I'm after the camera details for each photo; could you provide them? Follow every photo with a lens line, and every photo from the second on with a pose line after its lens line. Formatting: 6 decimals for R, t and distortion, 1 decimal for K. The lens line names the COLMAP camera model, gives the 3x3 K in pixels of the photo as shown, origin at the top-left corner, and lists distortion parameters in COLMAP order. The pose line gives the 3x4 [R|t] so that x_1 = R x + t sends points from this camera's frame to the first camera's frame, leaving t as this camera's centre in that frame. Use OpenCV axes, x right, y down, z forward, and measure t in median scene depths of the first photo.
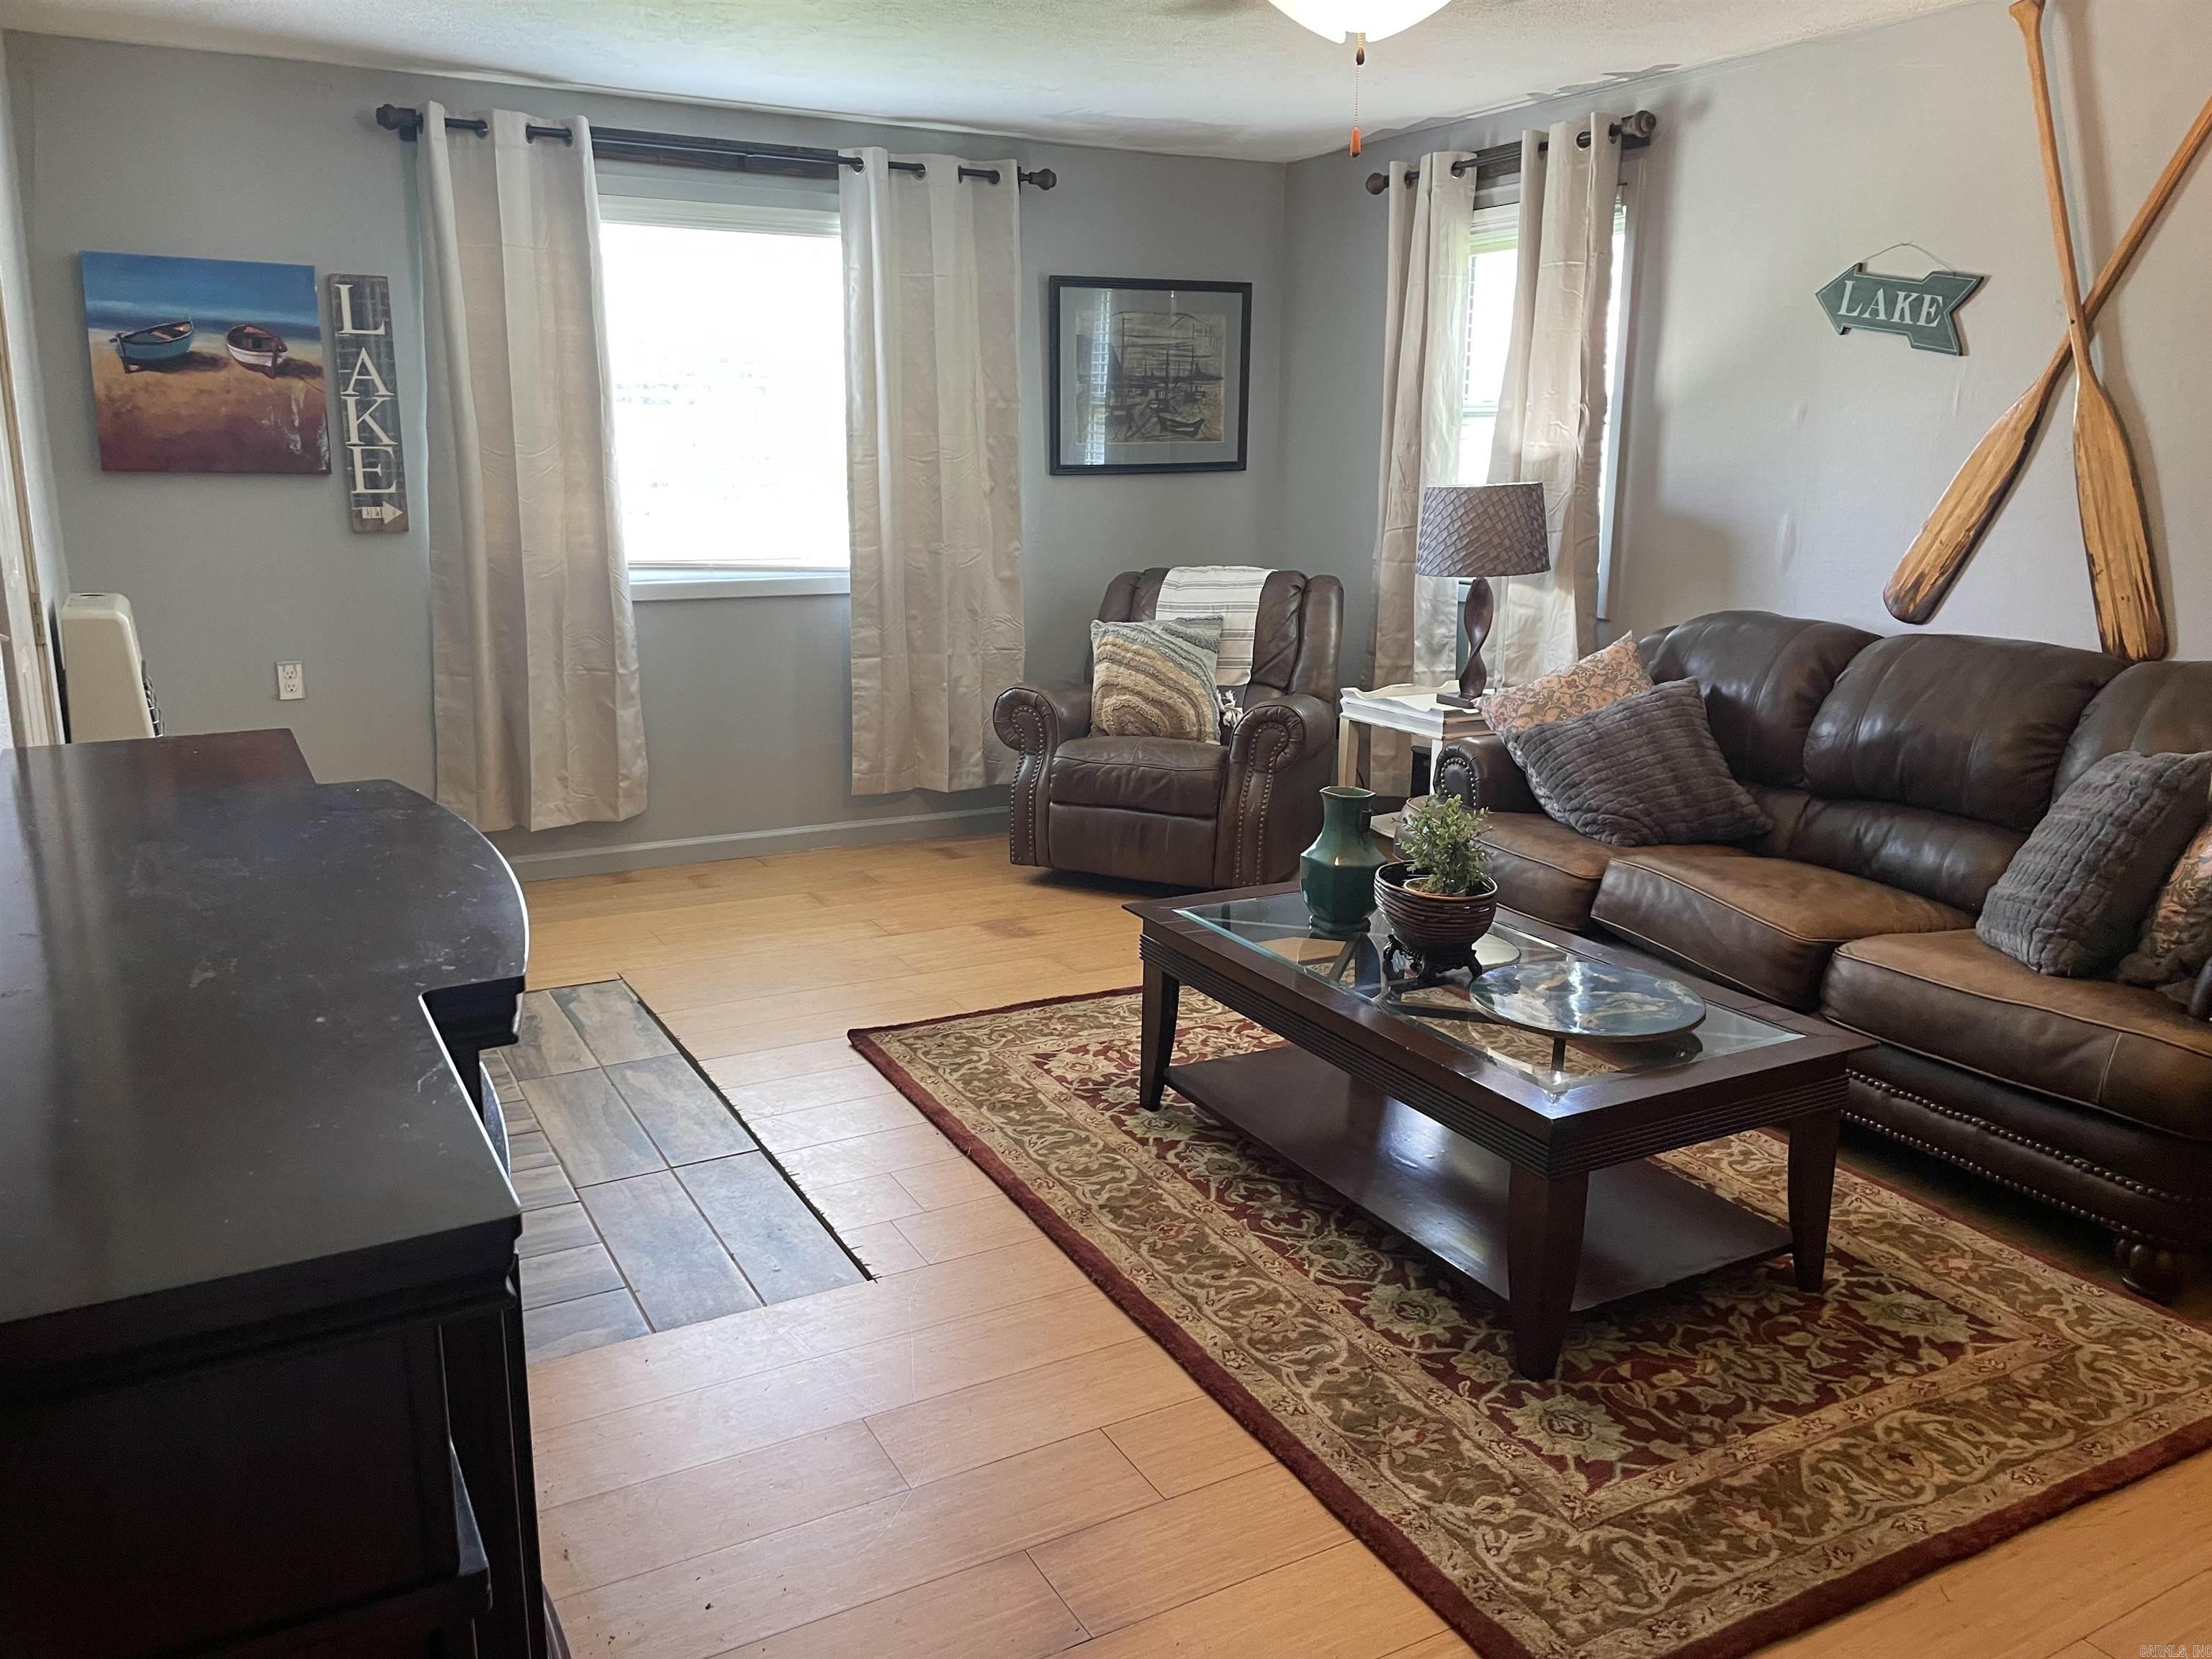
lens RADIAL K [[1659.0, 0, 1091.4], [0, 1659.0, 824.9], [0, 0, 1]] dist [0.057130, -0.070197]
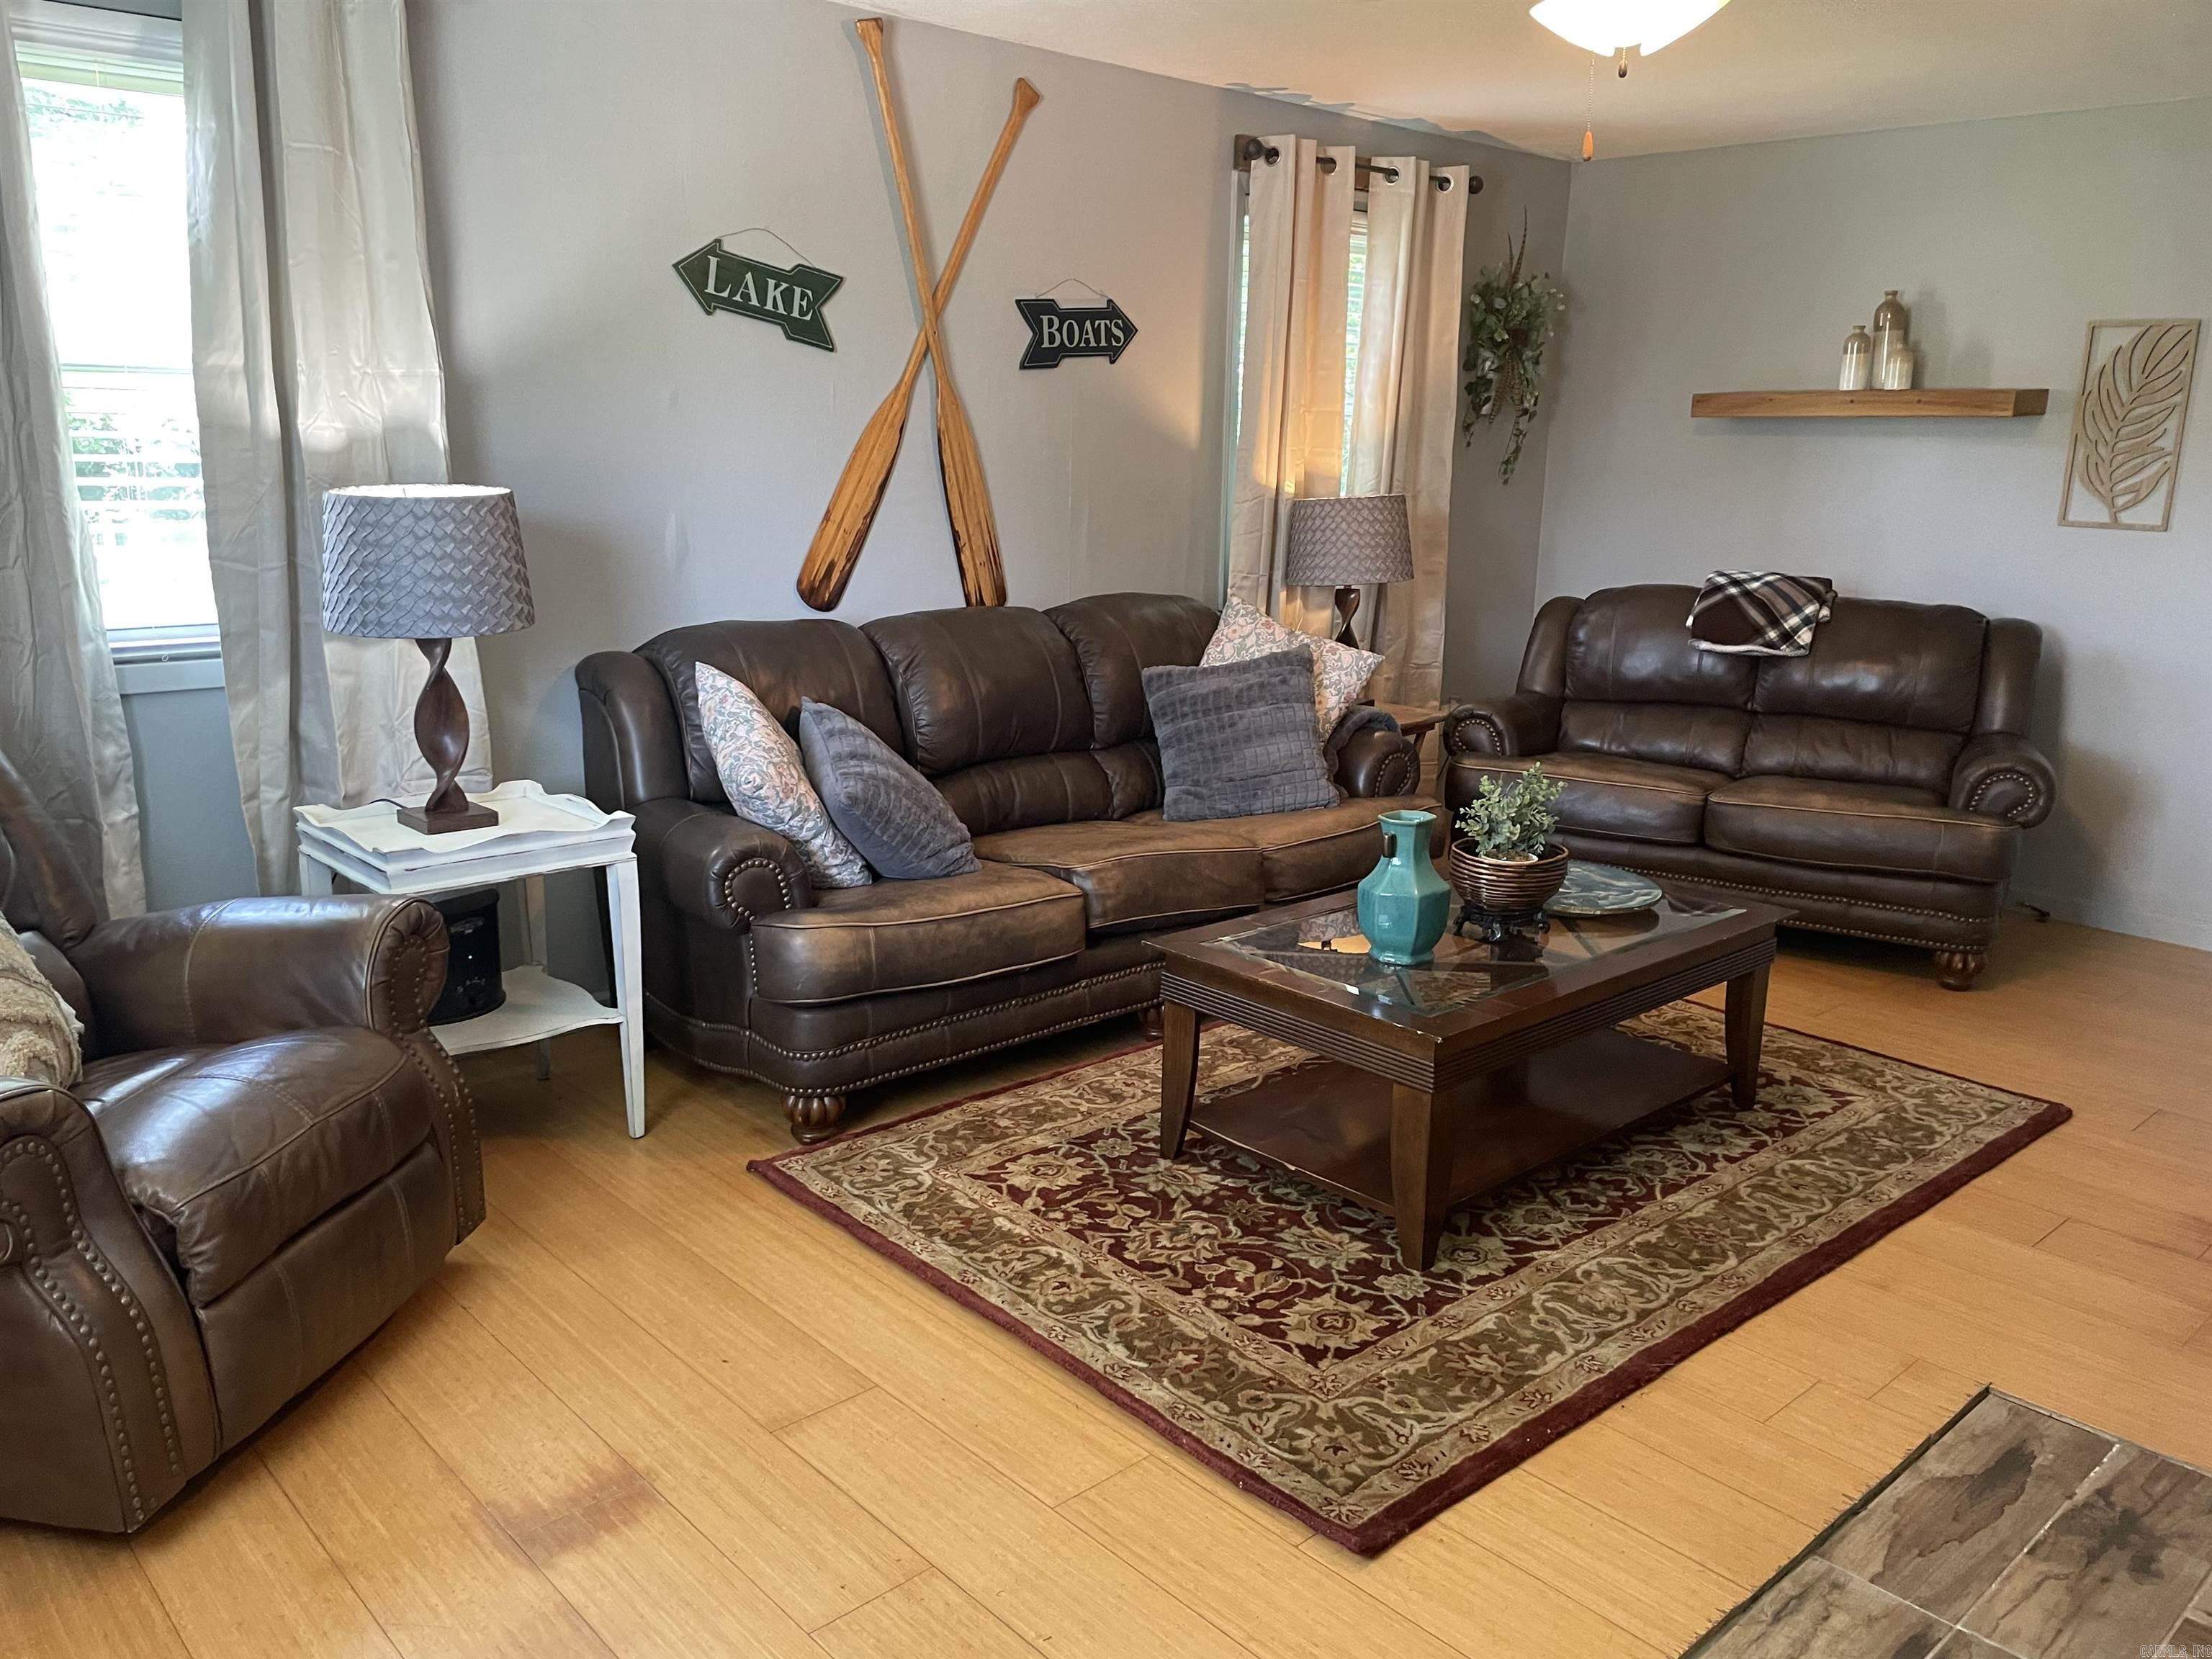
lens RADIAL K [[1659.0, 0, 1089.0], [0, 1659.0, 837.7], [0, 0, 1]] dist [0.057130, -0.070197]
pose [[-0.237047, -0.229237, 0.944065, -0.563513], [0.202889, 0.938653, 0.278867, -0.248511], [-0.950076, 0.257645, -0.175995, 1.090477]]
